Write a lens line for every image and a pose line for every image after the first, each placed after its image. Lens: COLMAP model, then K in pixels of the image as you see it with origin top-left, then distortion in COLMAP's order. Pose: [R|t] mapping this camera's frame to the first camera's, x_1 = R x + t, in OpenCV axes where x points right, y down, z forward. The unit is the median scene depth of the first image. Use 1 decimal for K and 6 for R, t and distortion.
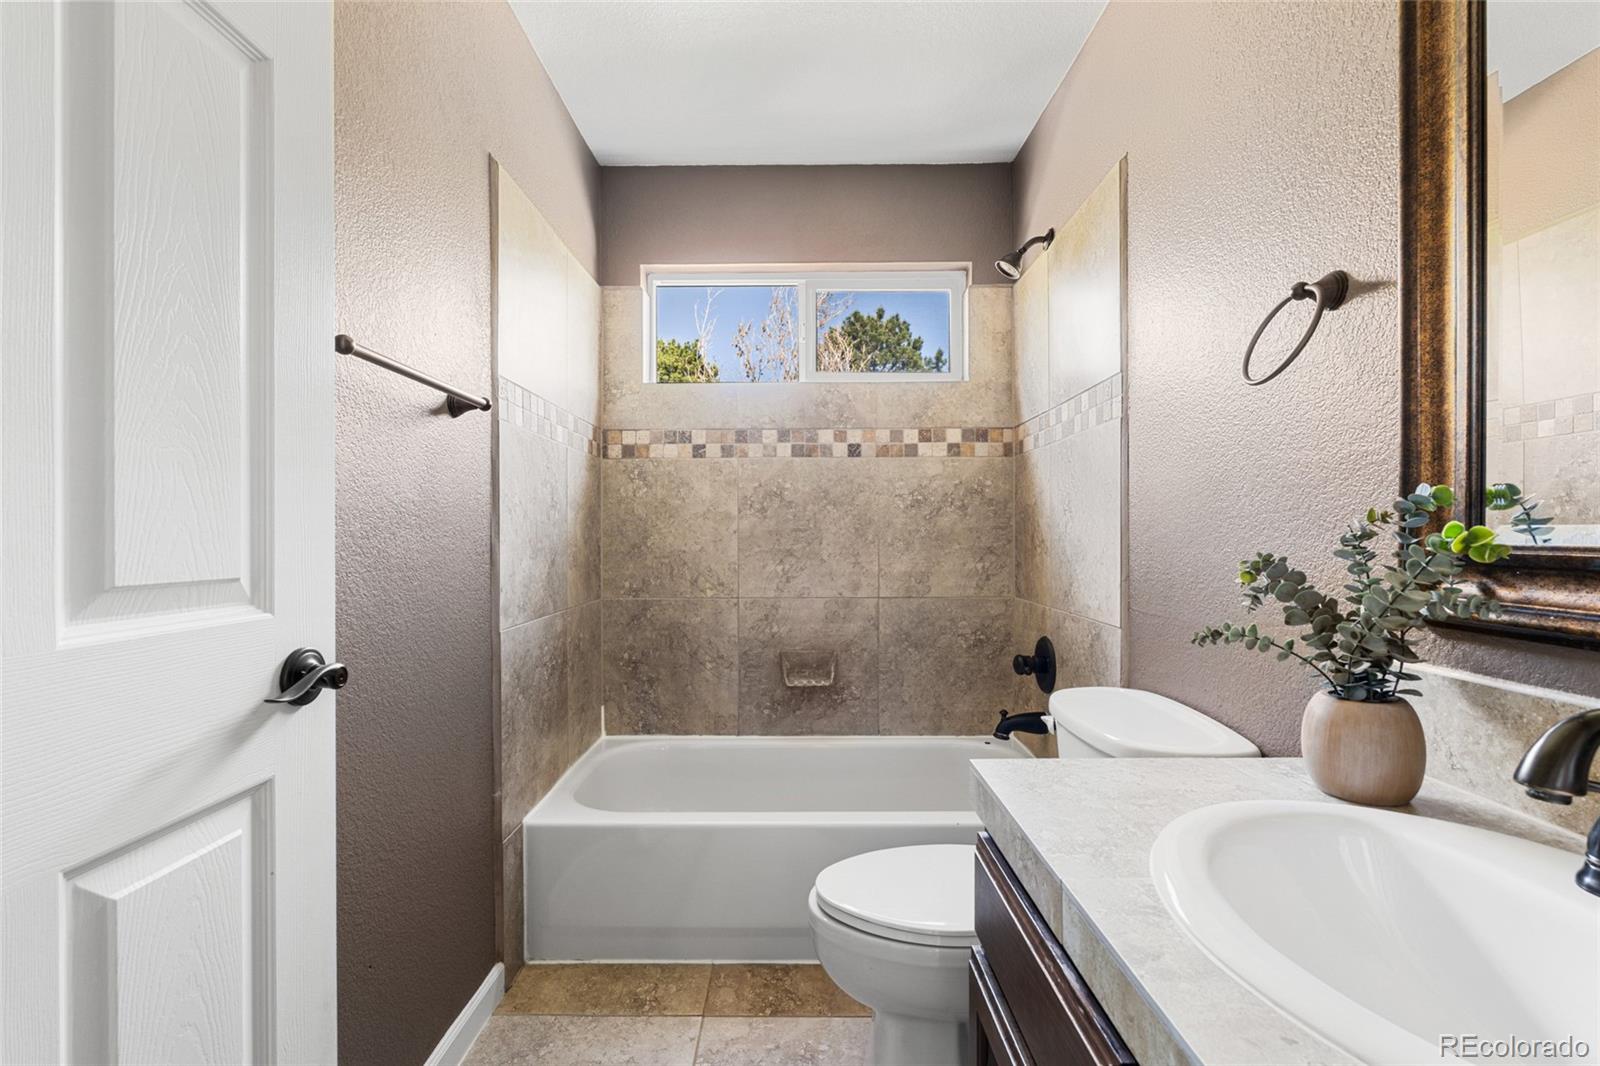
lens RADIAL K [[716.8, 0, 799.3], [0, 716.8, 537.5], [0, 0, 1]] dist [-0.002769, 0.003486]
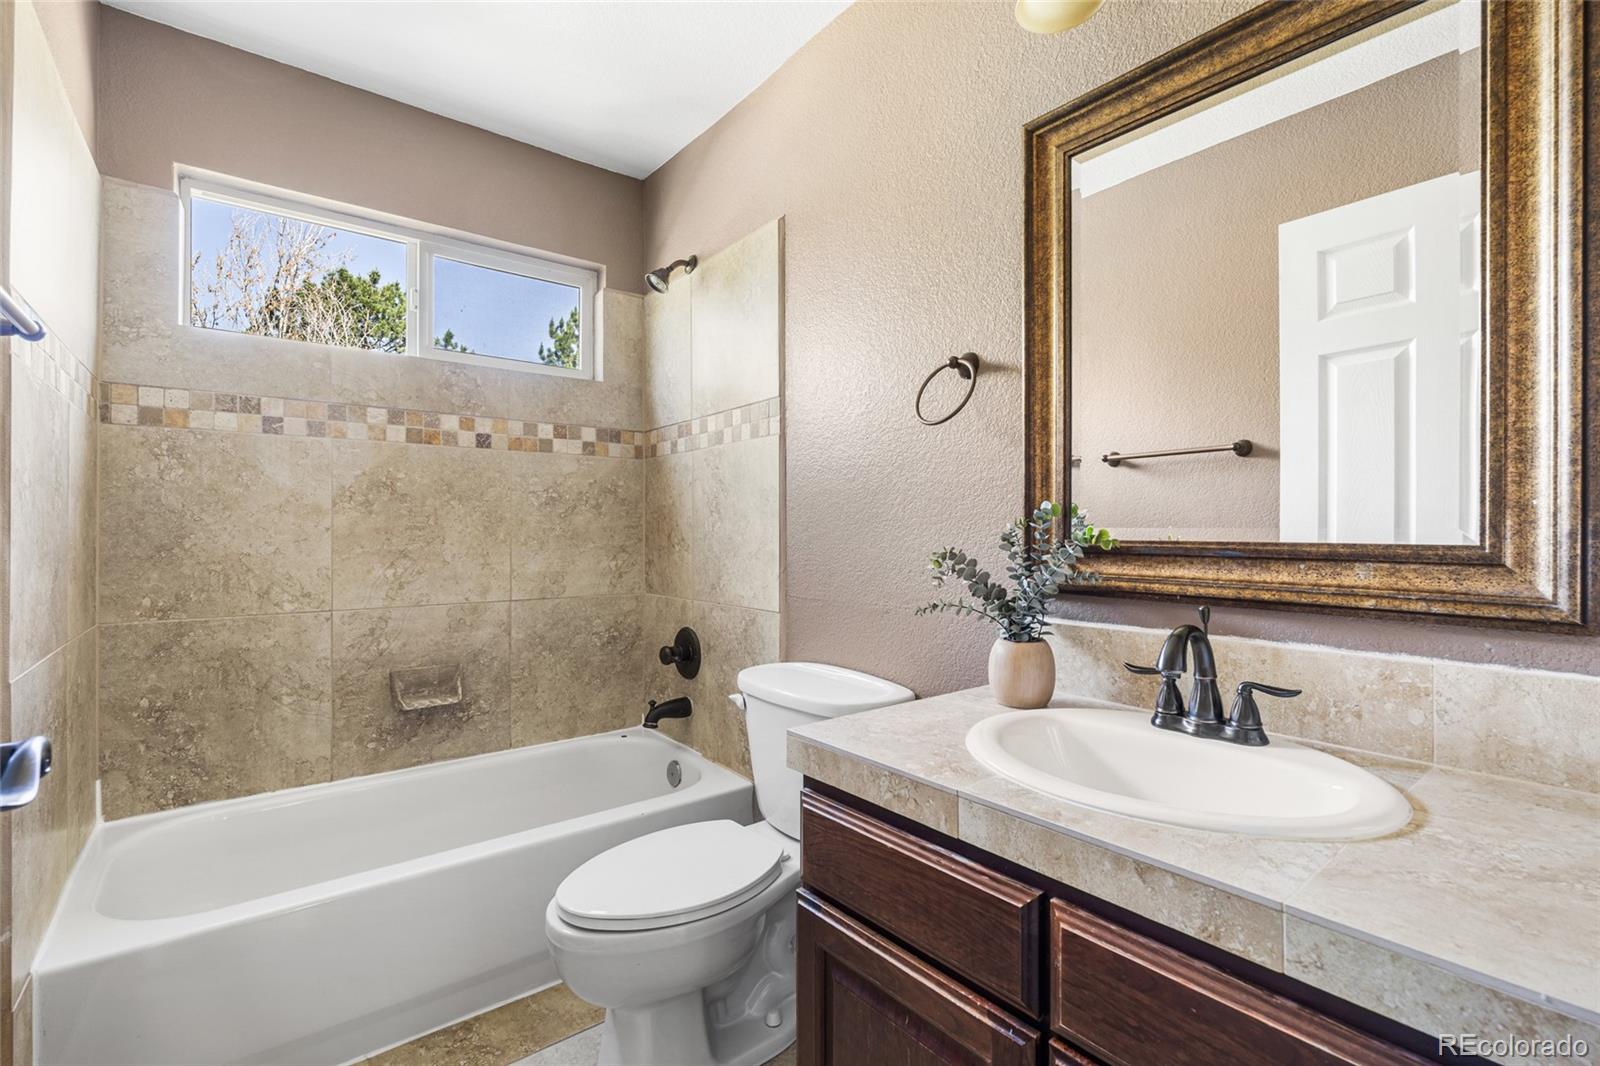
lens RADIAL K [[716.8, 0, 807.7], [0, 716.8, 528.0], [0, 0, 1]] dist [-0.002769, 0.003486]
pose [[0.780459, 0.006732, 0.625171, -0.178747], [0.000936, 0.999928, -0.011937, 0.000928], [-0.625207, 0.009901, 0.780396, 0.031941]]
